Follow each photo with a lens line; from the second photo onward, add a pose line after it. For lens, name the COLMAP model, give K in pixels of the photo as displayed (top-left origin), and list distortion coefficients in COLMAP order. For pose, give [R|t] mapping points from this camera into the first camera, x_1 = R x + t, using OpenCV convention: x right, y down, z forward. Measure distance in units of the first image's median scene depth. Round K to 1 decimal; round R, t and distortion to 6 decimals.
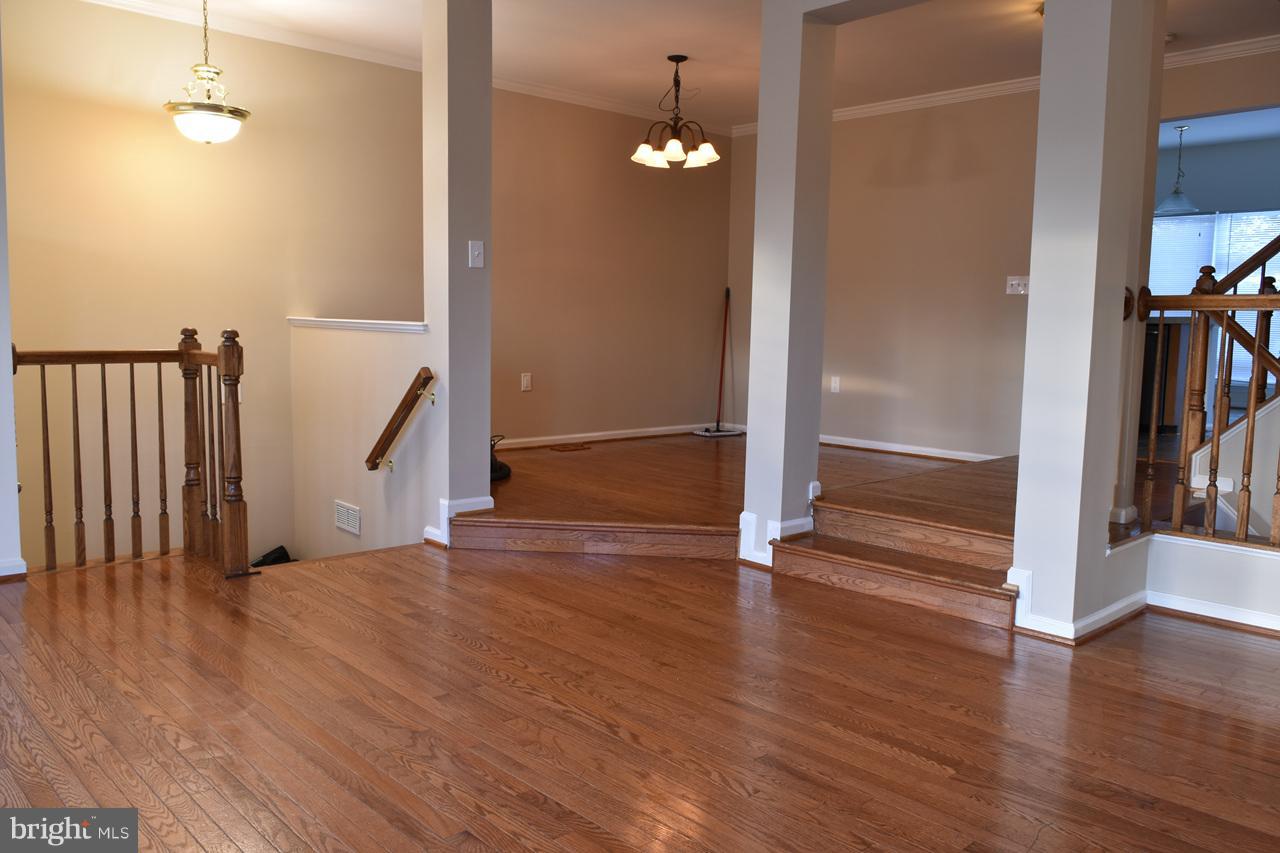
lens RADIAL K [[989.8, 0, 640.0], [0, 989.8, 426.5], [0, 0, 1]] dist [-0.023889, 0.013261]
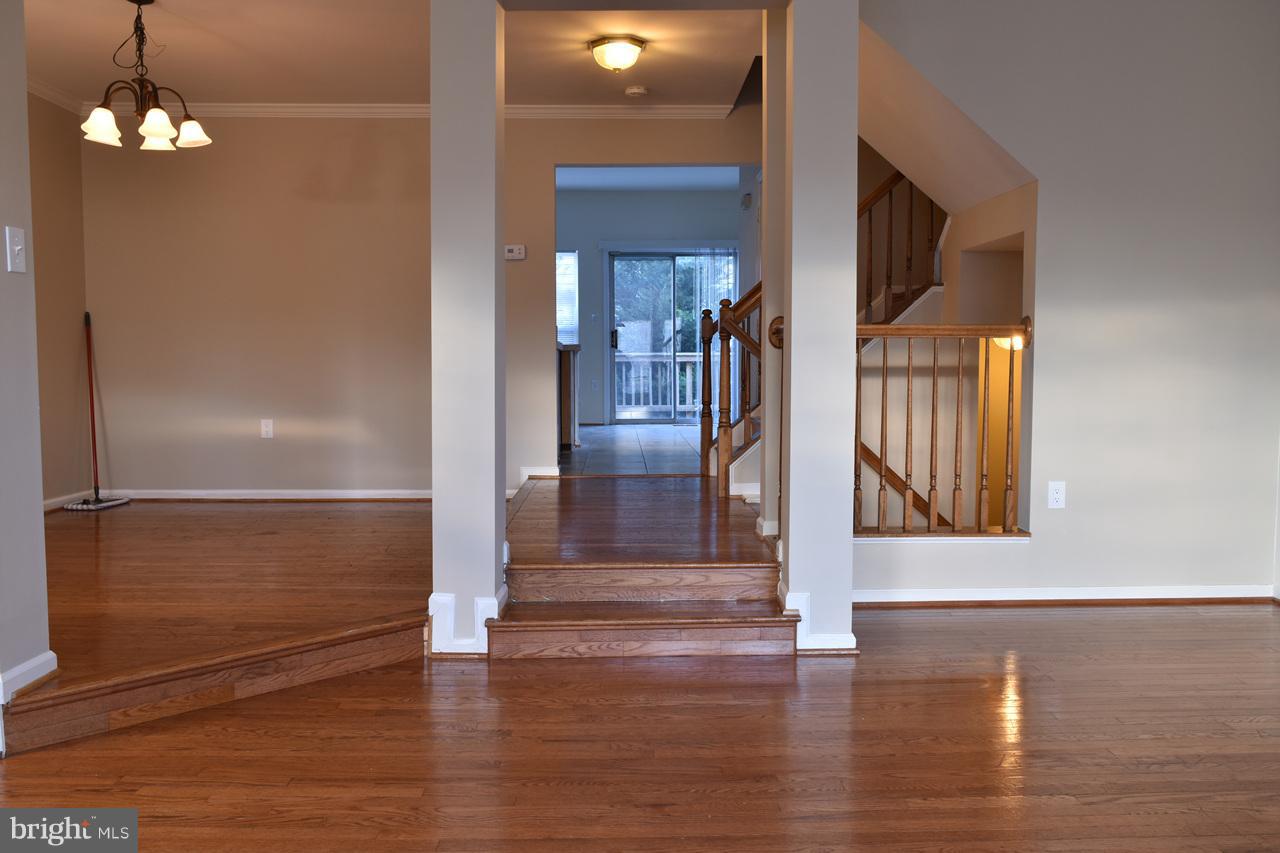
lens RADIAL K [[989.8, 0, 640.0], [0, 989.8, 426.5], [0, 0, 1]] dist [-0.023889, 0.013261]
pose [[0.661441, -0.070753, 0.746653, -0.383080], [0.092407, 0.995643, 0.012486, -0.043943], [-0.744283, 0.060738, 0.665097, 0.351506]]
